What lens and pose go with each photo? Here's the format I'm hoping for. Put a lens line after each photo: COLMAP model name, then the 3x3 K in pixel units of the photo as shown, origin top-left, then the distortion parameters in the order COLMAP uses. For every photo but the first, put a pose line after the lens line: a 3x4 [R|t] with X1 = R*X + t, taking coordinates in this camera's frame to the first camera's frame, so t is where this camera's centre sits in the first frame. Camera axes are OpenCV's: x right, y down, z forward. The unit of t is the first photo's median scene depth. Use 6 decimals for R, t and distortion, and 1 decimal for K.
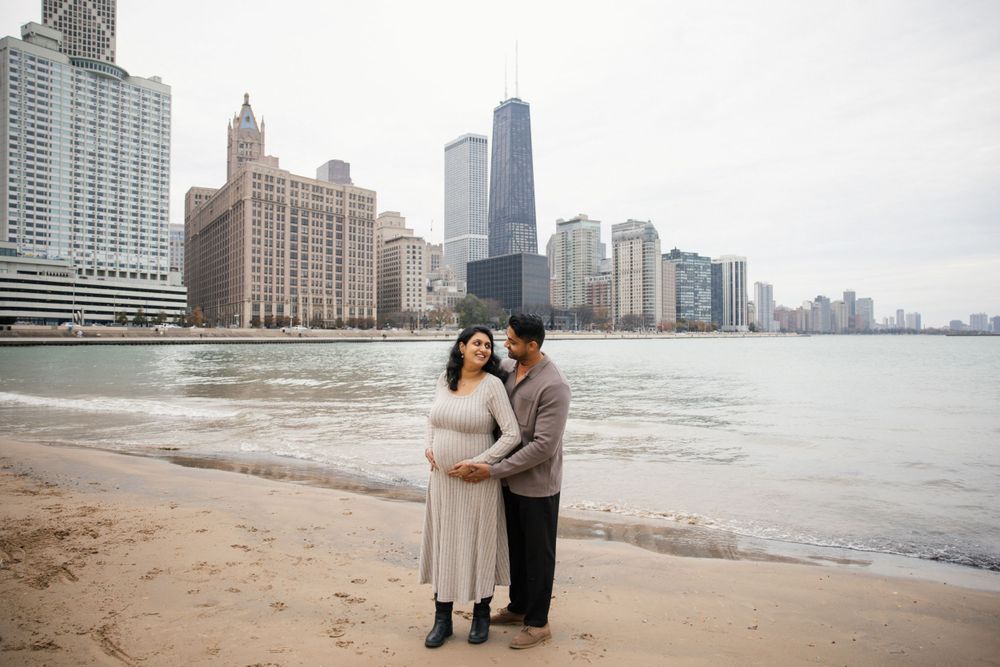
lens RADIAL K [[702.5, 0, 500.0], [0, 702.5, 333.5], [0, 0, 1]] dist [-0.107251, 0.089015]
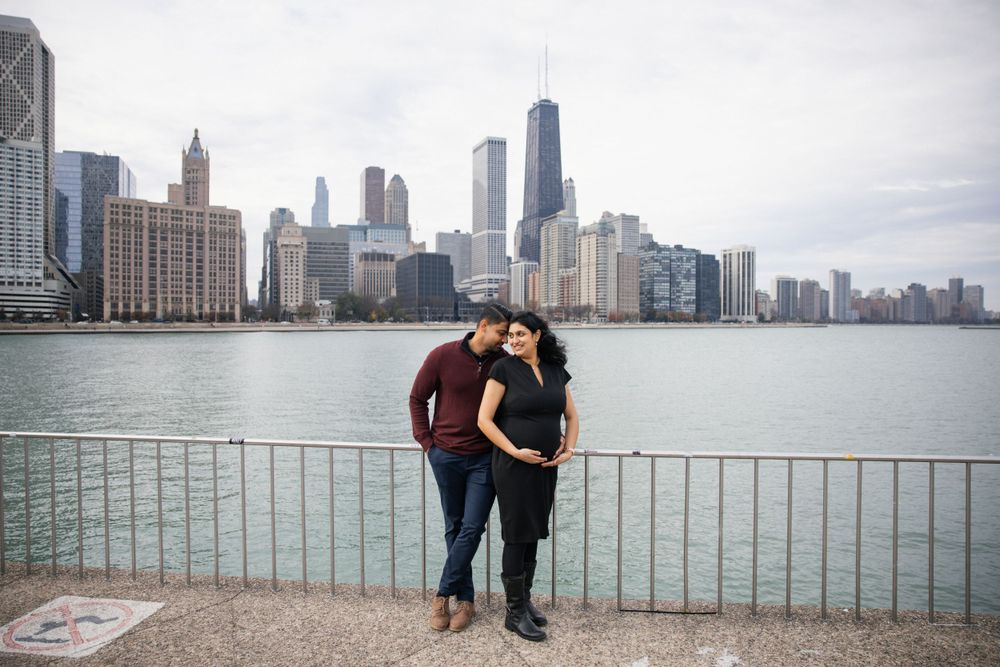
lens RADIAL K [[685.3, 0, 500.0], [0, 685.3, 333.5], [0, 0, 1]] dist [-0.135218, 0.101939]
pose [[0.978726, 0.005606, -0.205093, 0.561004], [-0.001814, 0.999824, 0.018672, -0.007918], [0.205162, -0.017903, 0.978564, -0.078883]]
